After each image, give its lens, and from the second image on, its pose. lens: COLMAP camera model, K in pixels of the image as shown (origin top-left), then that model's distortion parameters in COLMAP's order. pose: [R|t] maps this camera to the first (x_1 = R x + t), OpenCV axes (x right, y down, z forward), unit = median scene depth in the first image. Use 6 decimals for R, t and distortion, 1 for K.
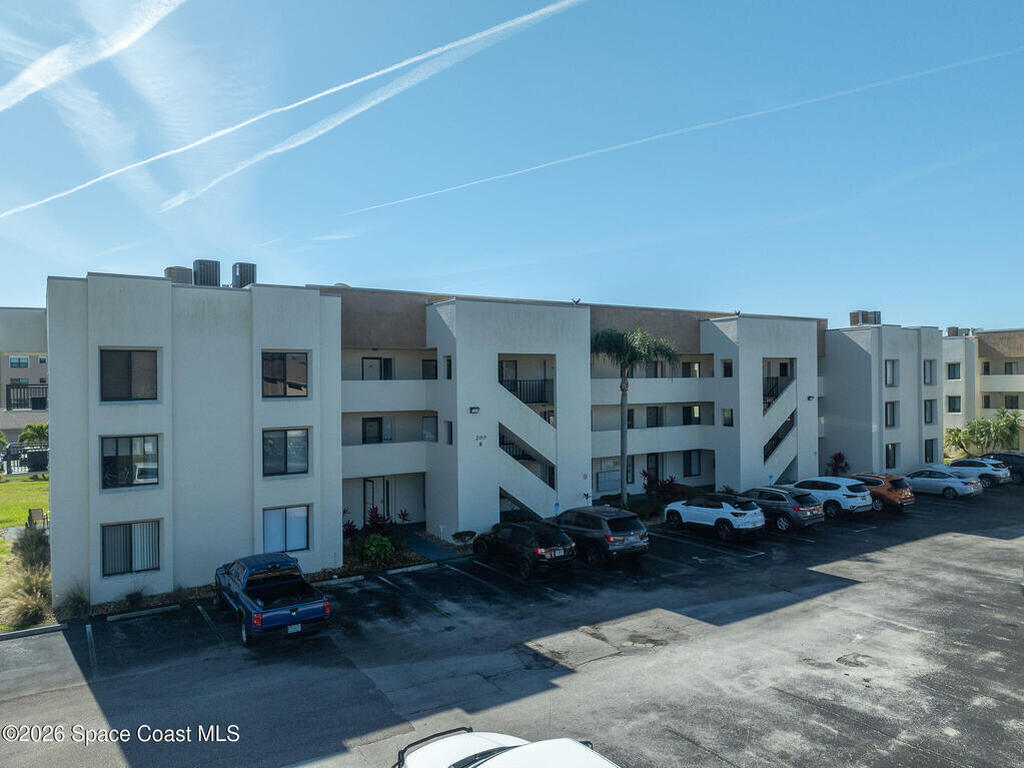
lens RADIAL K [[710.5, 0, 536.0], [0, 710.5, 385.6], [0, 0, 1]] dist [-0.001680, 0.003305]
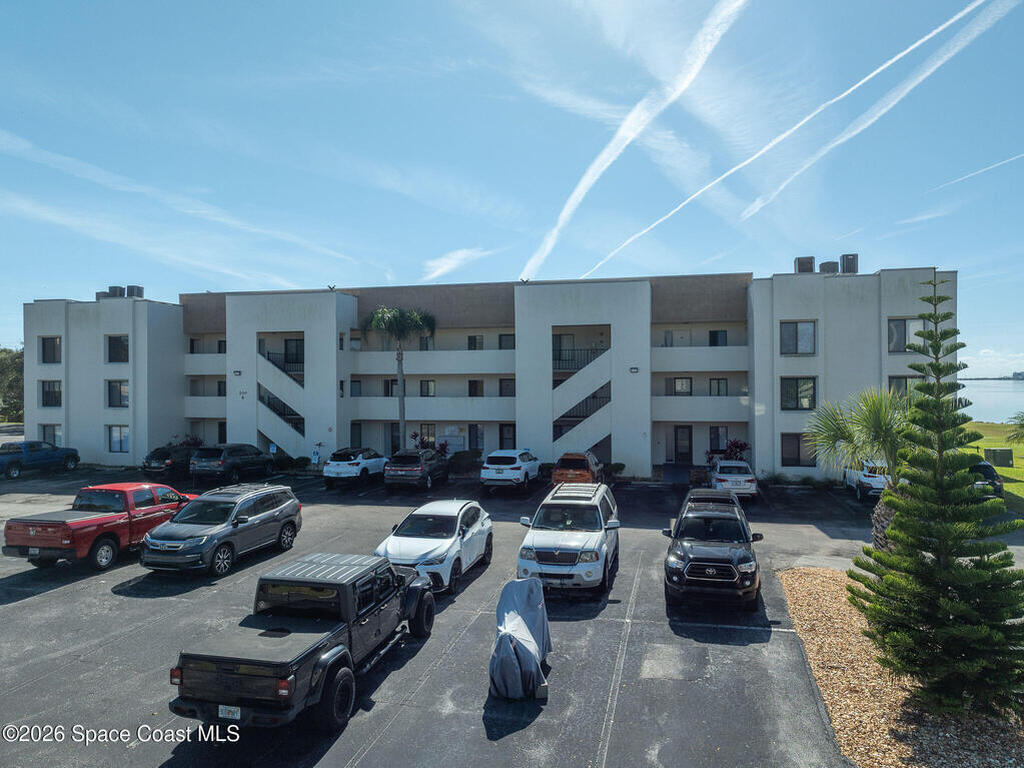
lens RADIAL K [[664.0, 0, 512.0], [0, 664.0, 384.0], [0, 0, 1]] dist [-0.001897, 0.004596]
pose [[0.695829, 0.017428, -0.717996, 0.879808], [-0.004221, 0.999788, 0.020177, 0.019057], [0.718195, -0.011009, 0.695754, 0.334458]]
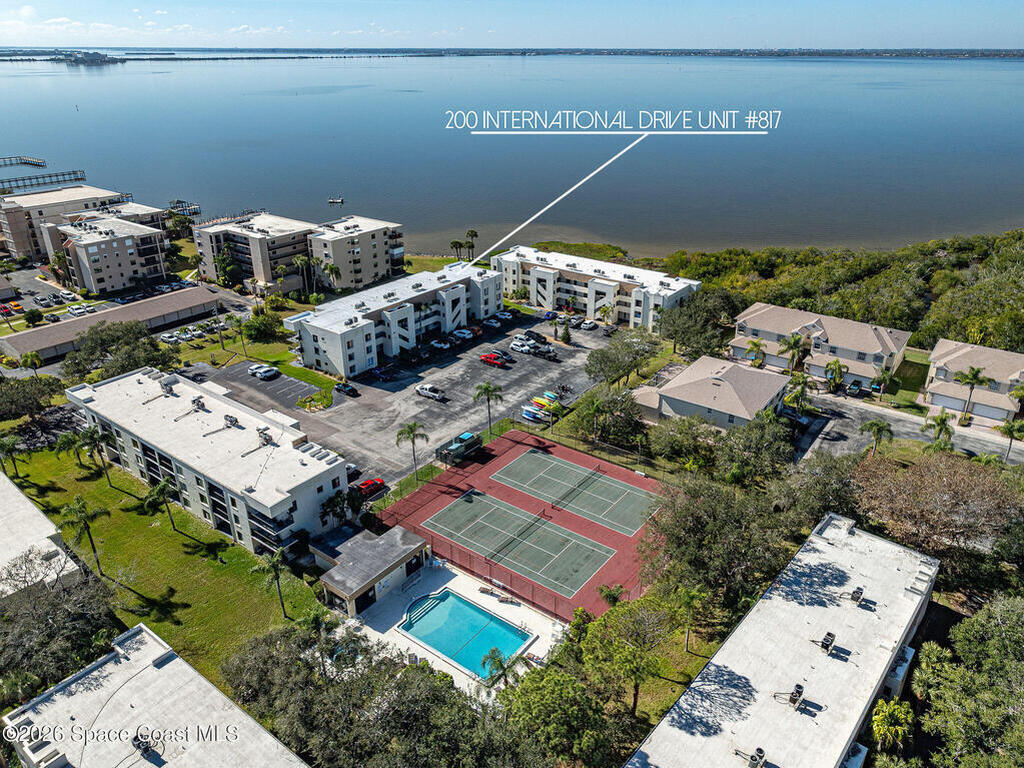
lens RADIAL K [[710.5, 0, 536.0], [0, 710.5, 385.6], [0, 0, 1]] dist [-0.001680, 0.003305]
pose [[0.938022, -0.124289, 0.323522, -0.598297], [-0.029172, 0.901856, 0.431051, -1.337972], [-0.345345, -0.413773, 0.842335, -2.761197]]
